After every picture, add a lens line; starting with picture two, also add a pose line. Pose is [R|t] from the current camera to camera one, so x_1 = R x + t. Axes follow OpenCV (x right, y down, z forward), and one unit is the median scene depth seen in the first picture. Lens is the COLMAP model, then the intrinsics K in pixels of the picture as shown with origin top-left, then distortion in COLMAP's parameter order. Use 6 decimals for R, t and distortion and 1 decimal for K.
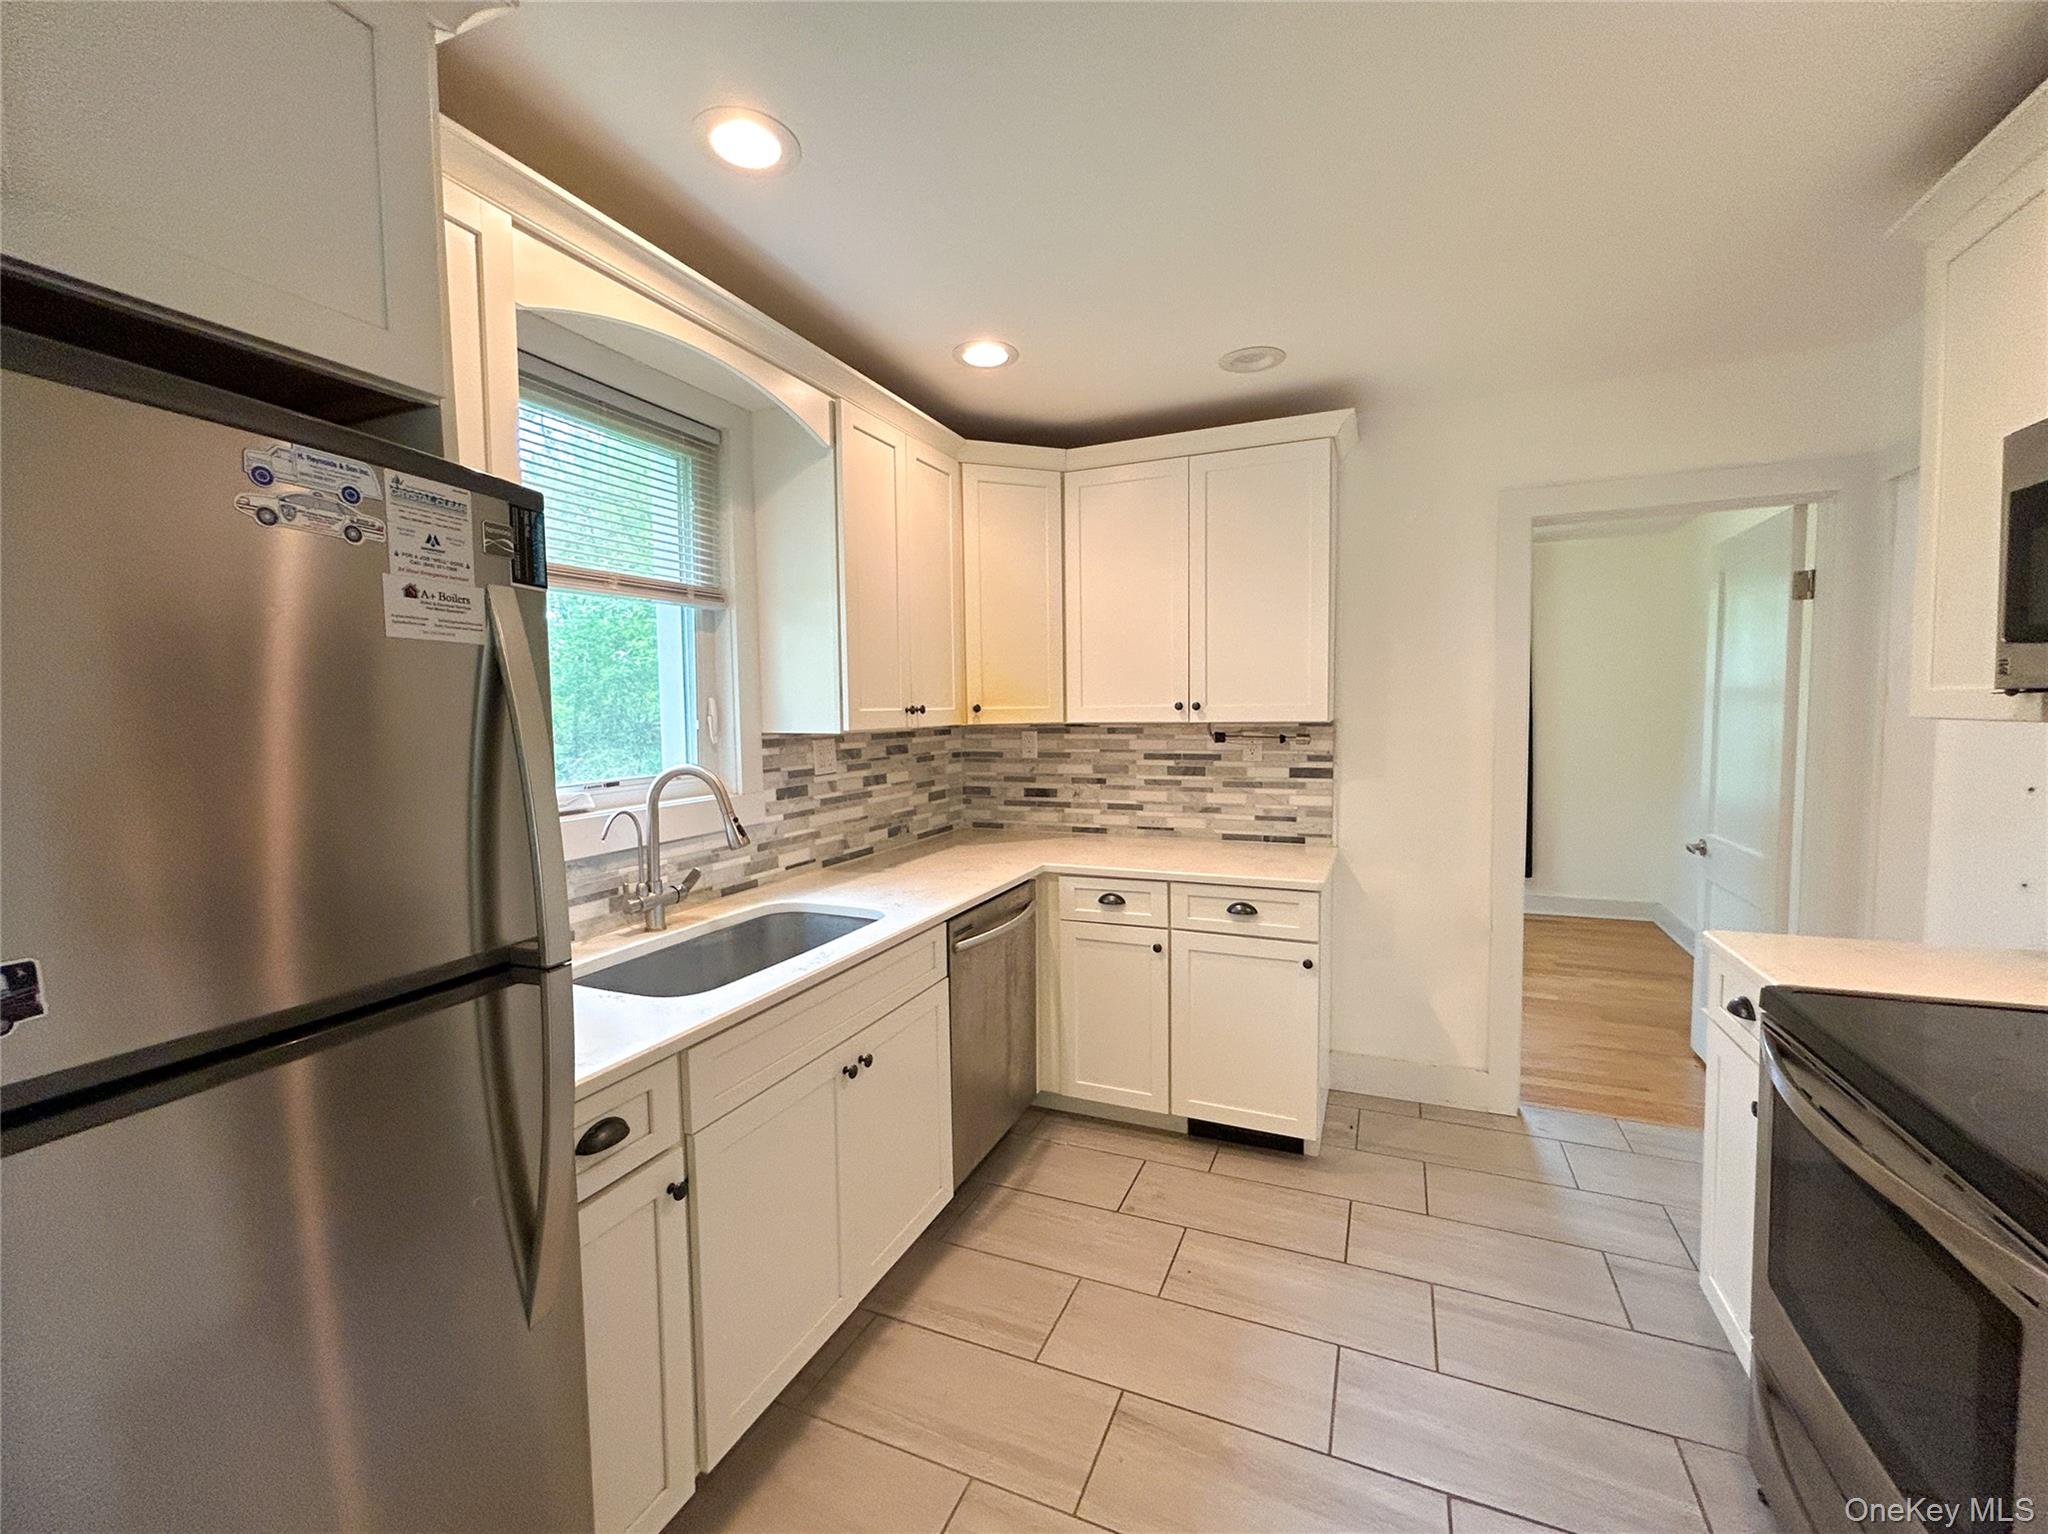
lens RADIAL K [[845.1, 0, 1024.0], [0, 845.1, 767.0], [0, 0, 1]] dist [0.001901, 0.000170]
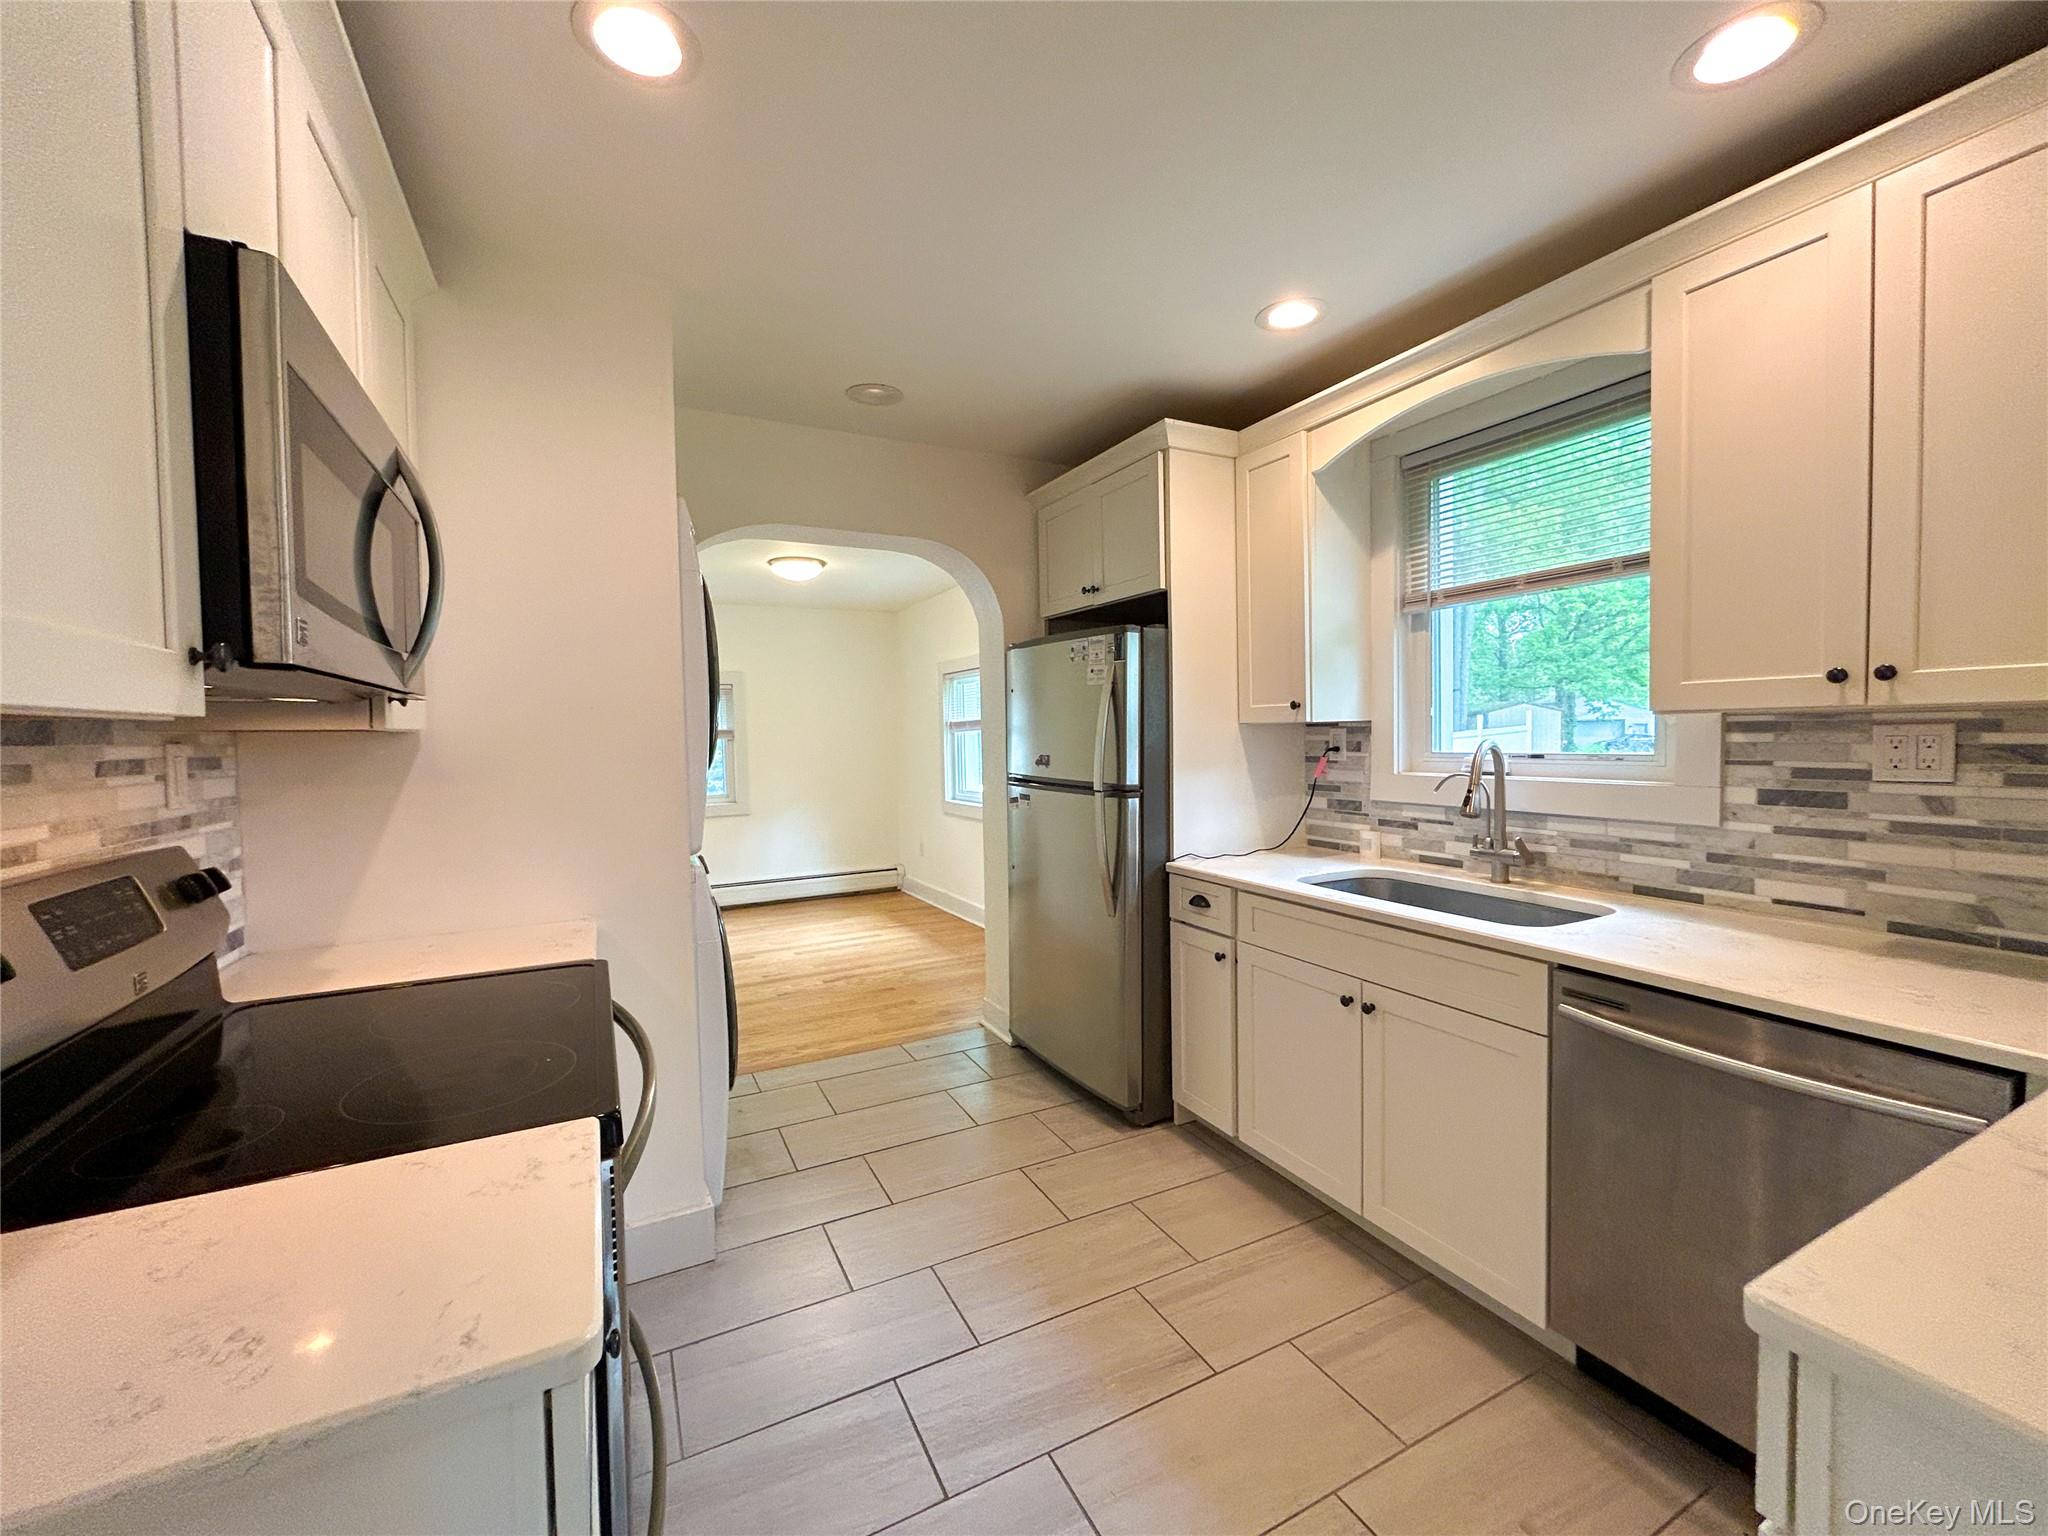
lens RADIAL K [[845.1, 0, 1024.0], [0, 845.1, 768.0], [0, 0, 1]] dist [0.001901, 0.000170]
pose [[-0.630345, 0.063112, -0.773746, 0.679720], [-0.025199, 0.994501, 0.101647, -0.050877], [0.775906, 0.083570, -0.625288, 0.951410]]
